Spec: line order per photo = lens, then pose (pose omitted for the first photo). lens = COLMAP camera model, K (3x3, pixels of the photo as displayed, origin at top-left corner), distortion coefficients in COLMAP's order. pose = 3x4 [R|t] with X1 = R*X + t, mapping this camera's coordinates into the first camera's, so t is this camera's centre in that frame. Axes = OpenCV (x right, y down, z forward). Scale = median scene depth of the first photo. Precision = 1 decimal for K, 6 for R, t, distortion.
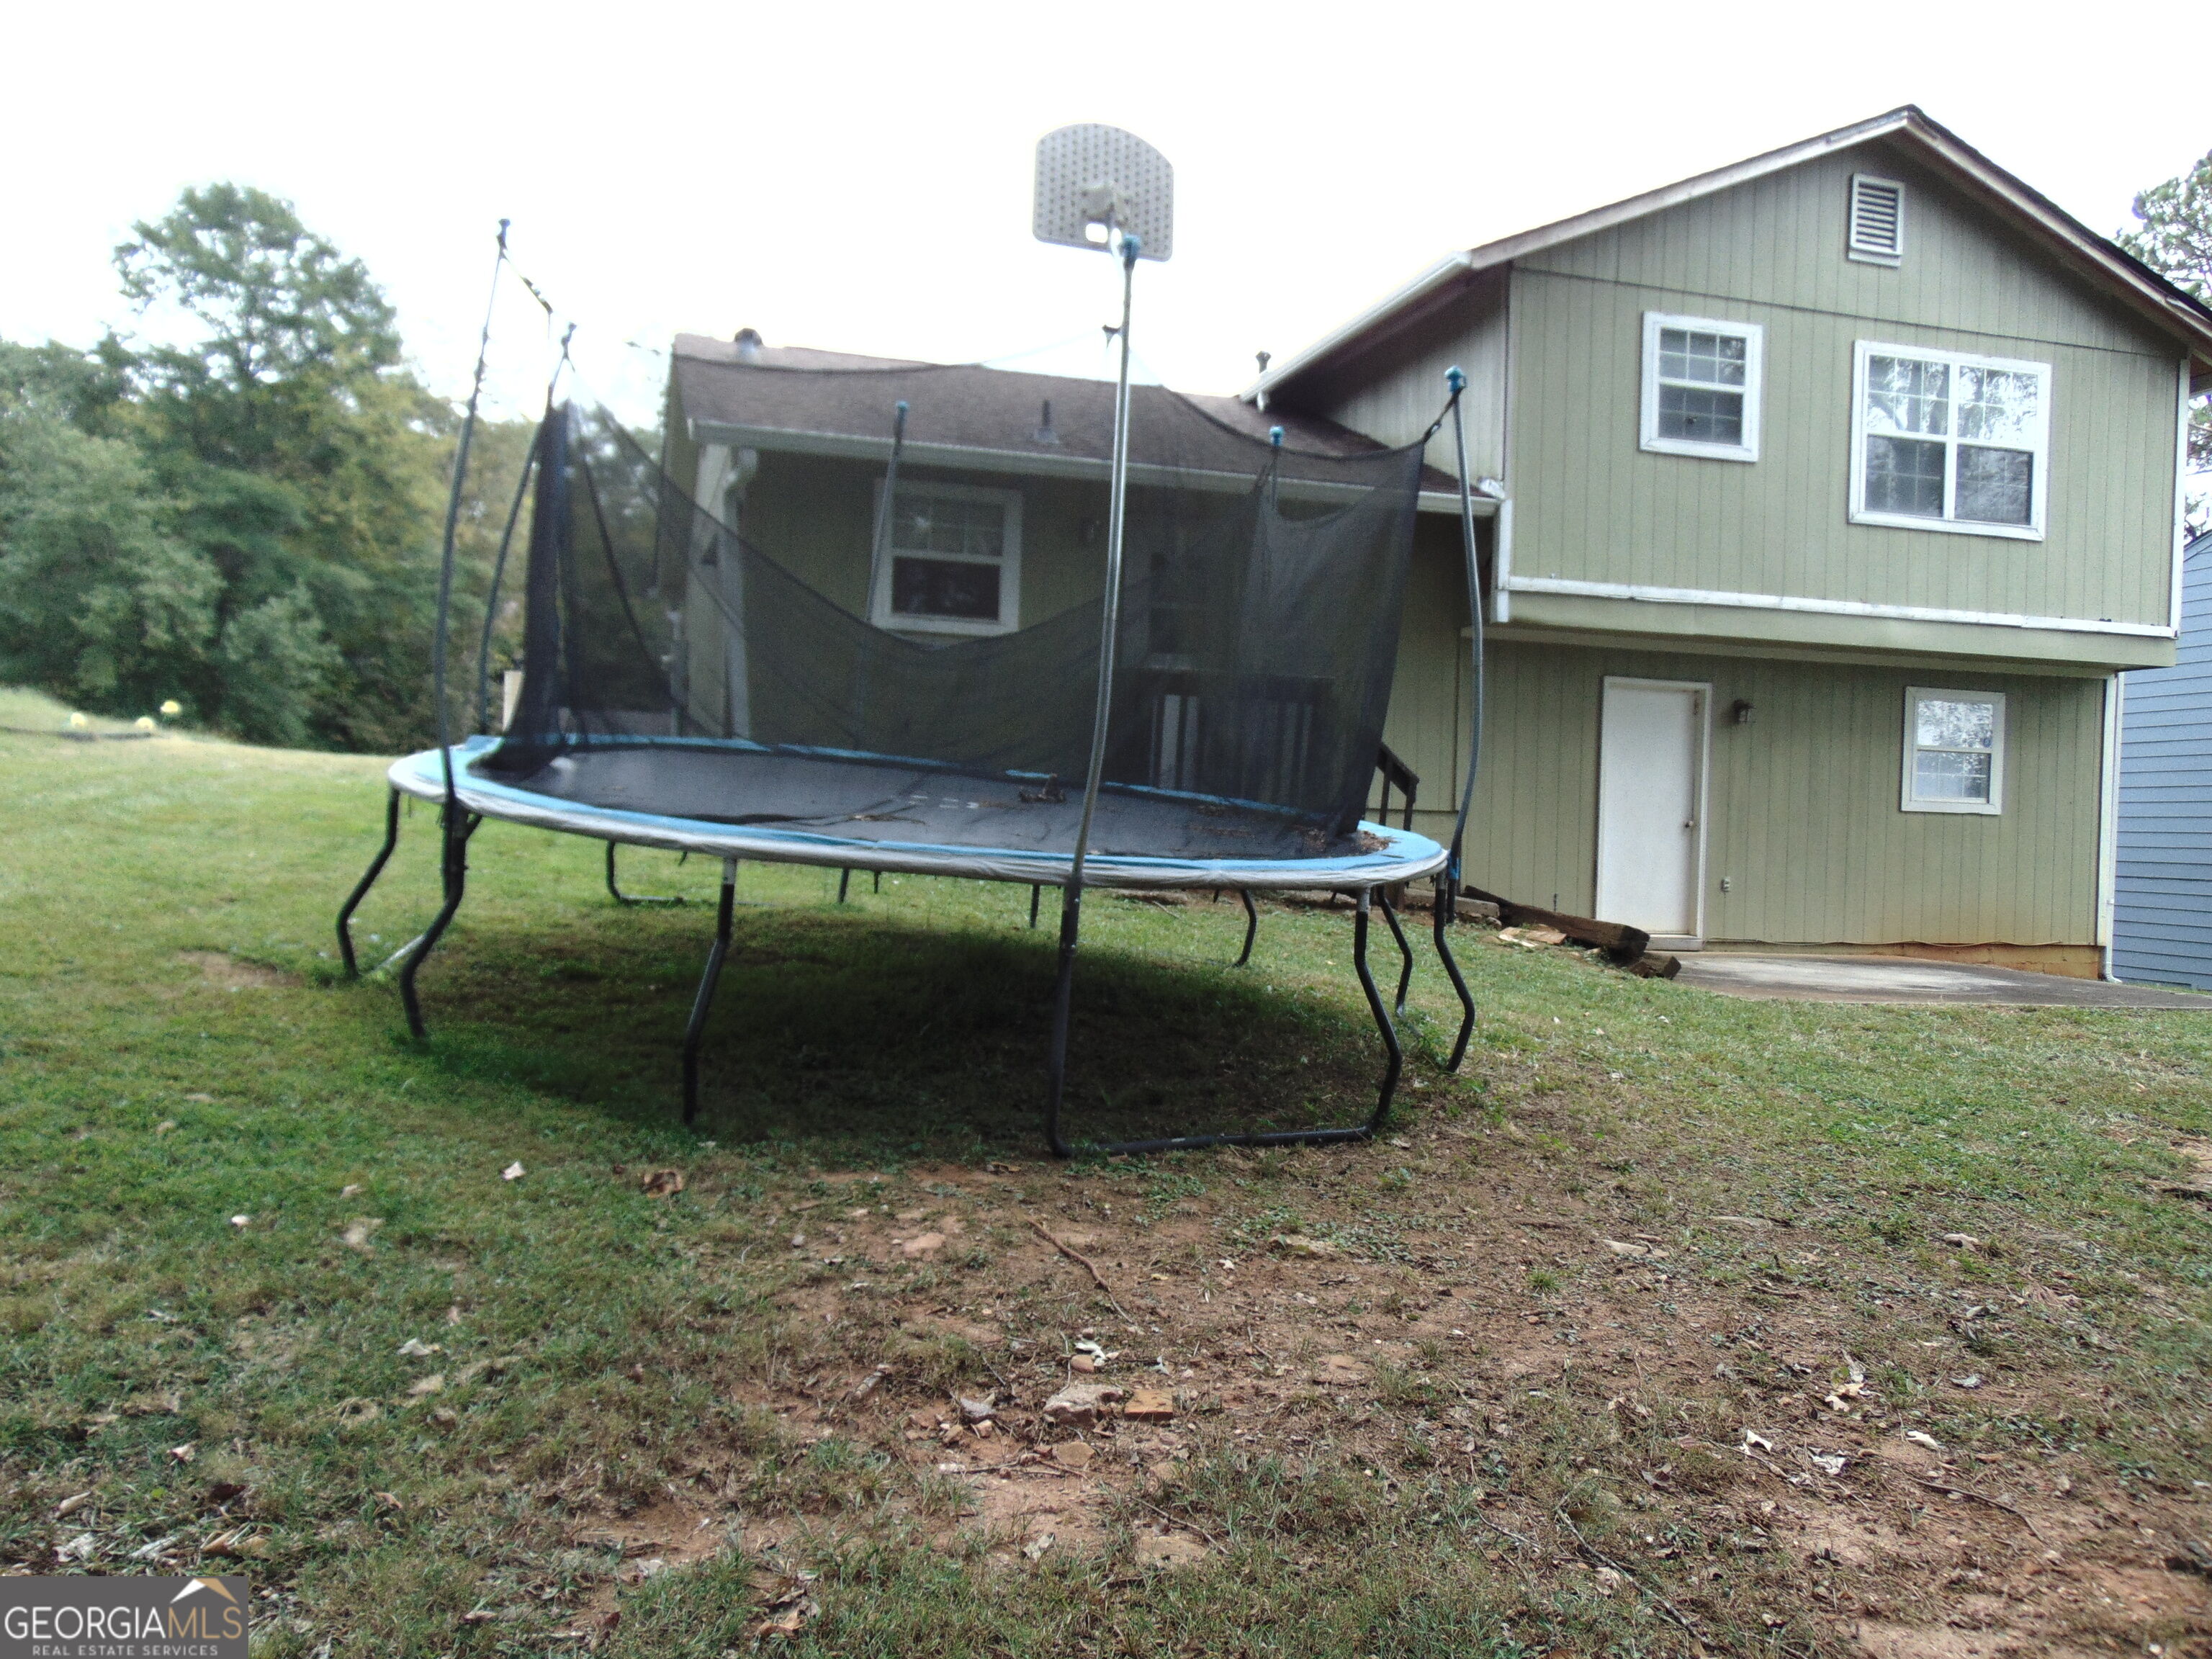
lens RADIAL K [[1662.2, 0, 1117.6], [0, 1662.2, 831.4], [0, 0, 1]] dist [-0.028128, 0.064154]
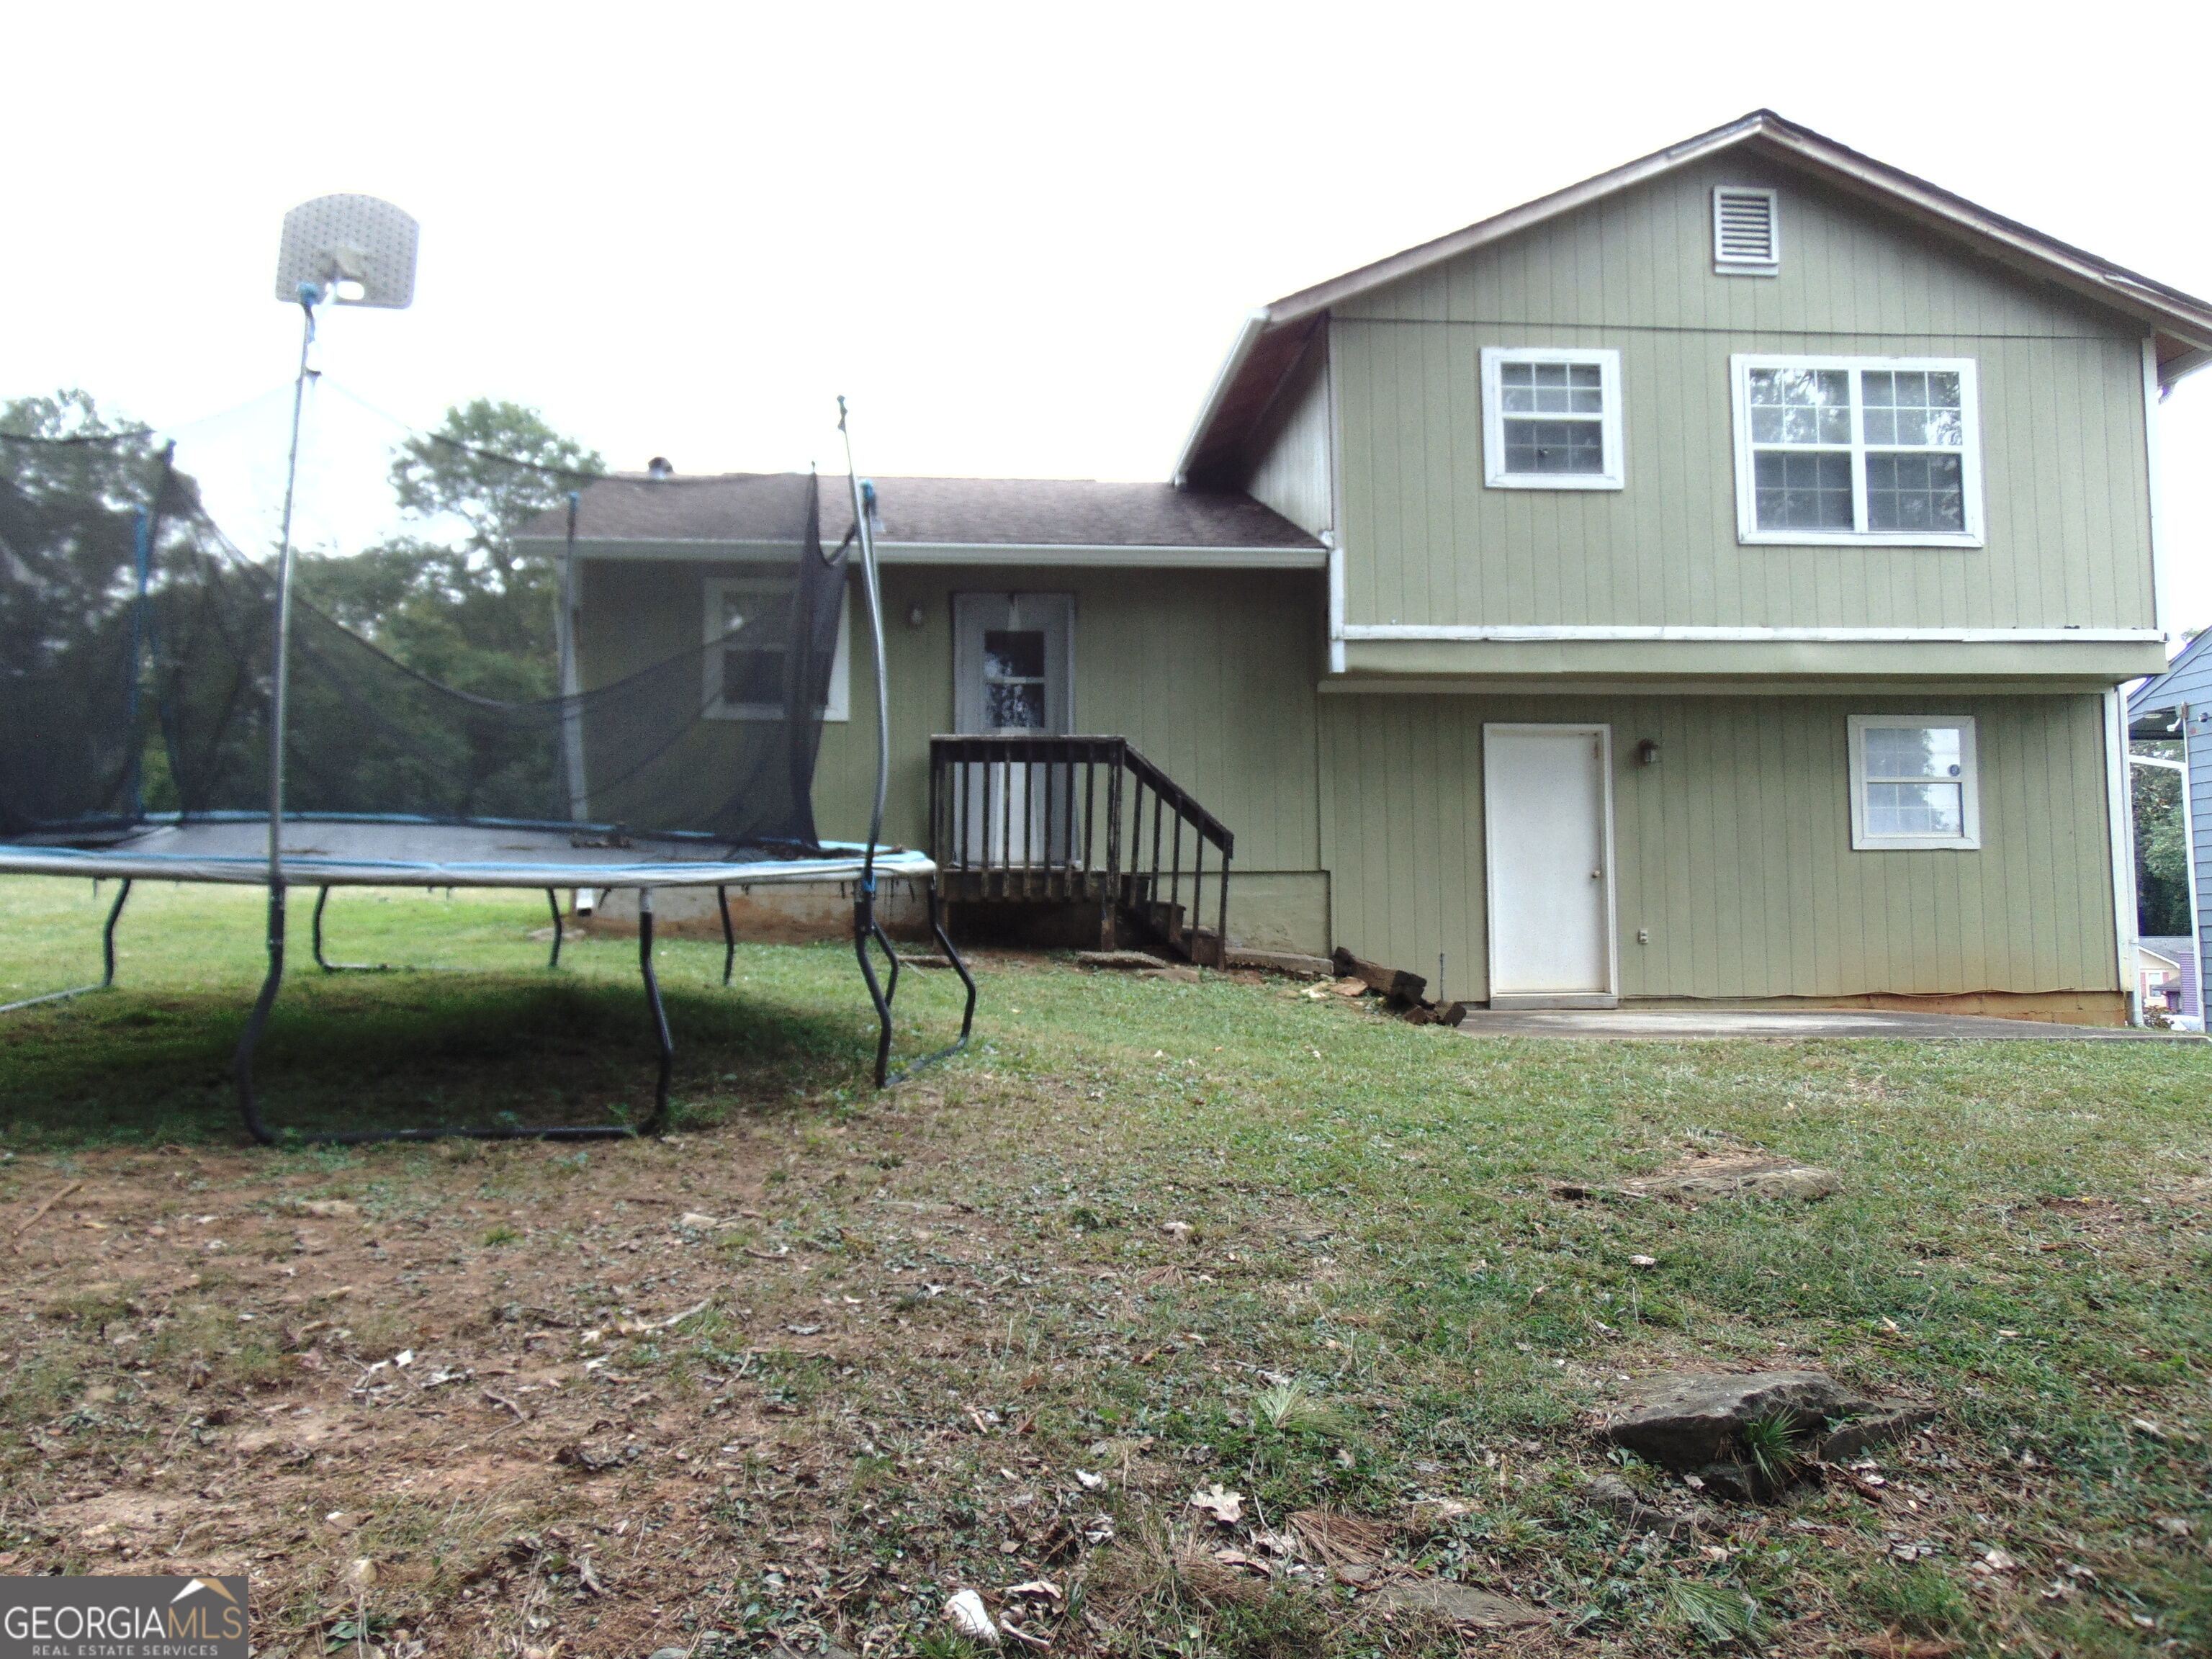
lens RADIAL K [[1662.2, 0, 1115.1], [0, 1662.2, 831.3], [0, 0, 1]] dist [-0.028128, 0.064154]
pose [[0.980460, -0.055518, -0.188723, 0.263710], [0.040244, 0.995667, -0.083827, 0.040541], [0.192559, 0.074594, 0.978446, 0.024720]]
